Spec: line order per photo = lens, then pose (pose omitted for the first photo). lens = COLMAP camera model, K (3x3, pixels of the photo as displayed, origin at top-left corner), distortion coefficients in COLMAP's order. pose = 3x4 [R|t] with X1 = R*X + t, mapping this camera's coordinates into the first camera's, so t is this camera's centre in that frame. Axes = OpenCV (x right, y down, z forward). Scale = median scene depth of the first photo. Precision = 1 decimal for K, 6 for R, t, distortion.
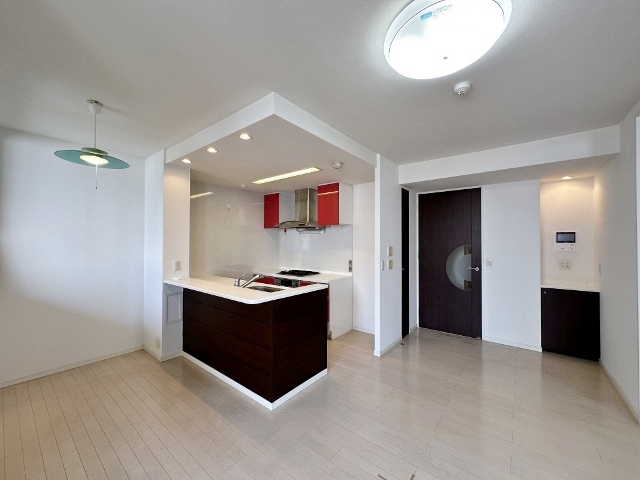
lens RADIAL K [[256.6, 0, 320.0], [0, 256.6, 240.0], [0, 0, 1]] dist [-0.000399, -0.000033]
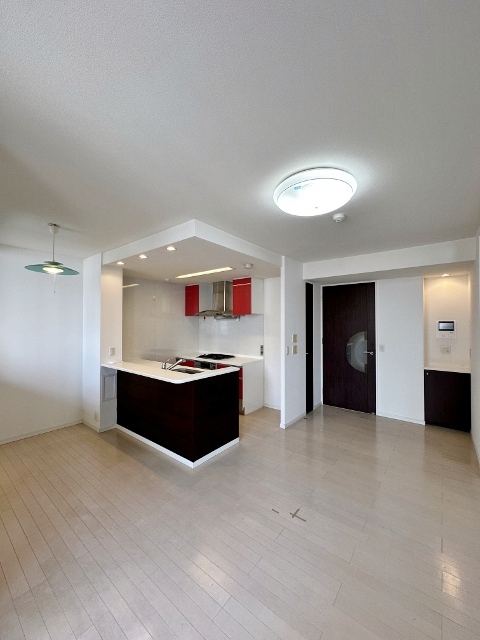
lens RADIAL K [[256.6, 0, 240.0], [0, 256.6, 320.0], [0, 0, 1]] dist [-0.000399, -0.000033]
pose [[0.999999, -0.001643, -0.000328, 0.027821], [0.001642, 0.999997, -0.001915, -0.037603], [0.000331, 0.001915, 0.999998, -0.164422]]
